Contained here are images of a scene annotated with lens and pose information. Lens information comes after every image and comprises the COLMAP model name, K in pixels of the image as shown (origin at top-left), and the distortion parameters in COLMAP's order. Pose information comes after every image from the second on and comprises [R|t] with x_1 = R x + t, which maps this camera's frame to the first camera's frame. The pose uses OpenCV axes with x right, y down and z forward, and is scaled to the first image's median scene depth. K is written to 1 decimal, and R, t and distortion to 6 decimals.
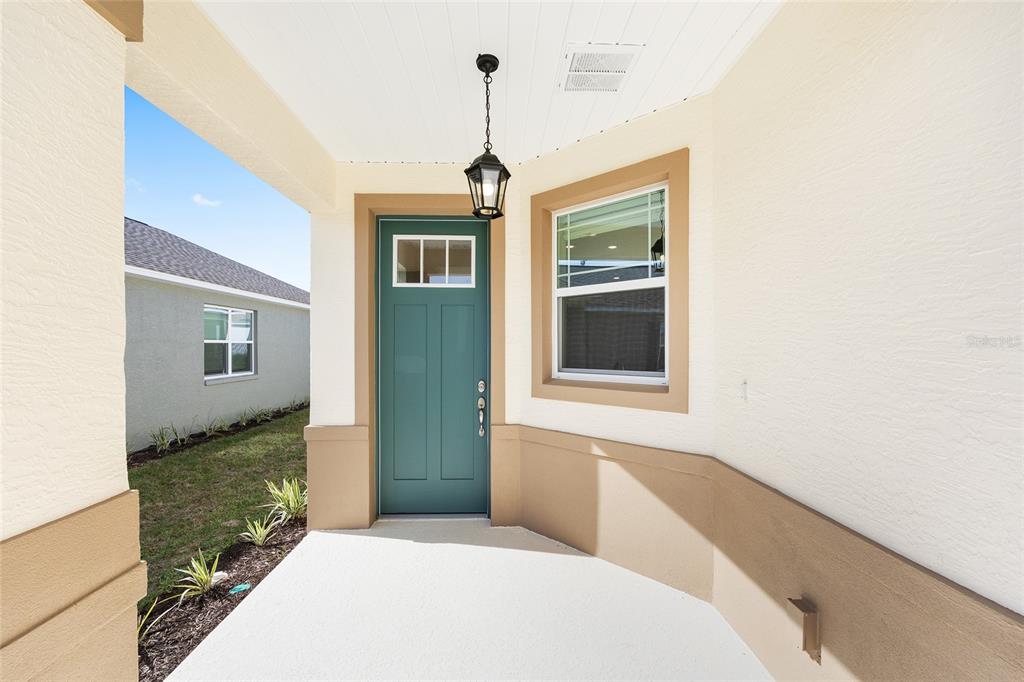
lens RADIAL K [[411.3, 0, 510.4], [0, 411.3, 341.9], [0, 0, 1]] dist [-0.004530, 0.001047]
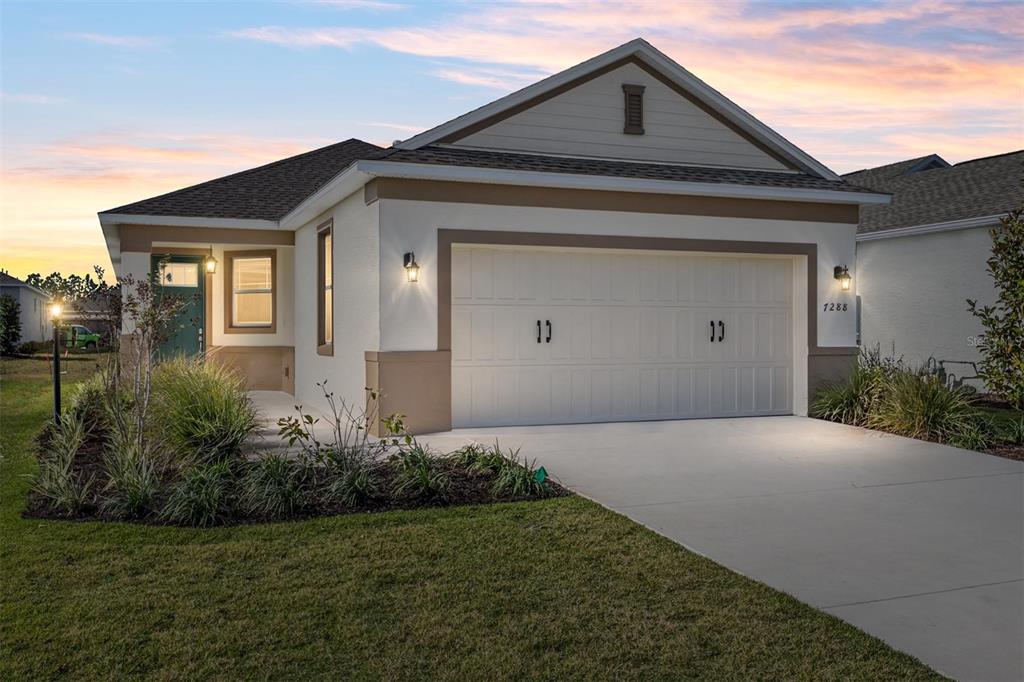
lens RADIAL K [[904.8, 0, 509.2], [0, 904.8, 338.5], [0, 0, 1]] dist [0.018844, 0.002861]
pose [[0.944176, -0.000552, 0.329440, -0.114907], [-0.001435, 0.999982, 0.005788, 0.121411], [-0.329437, -0.005938, 0.944159, -4.344774]]
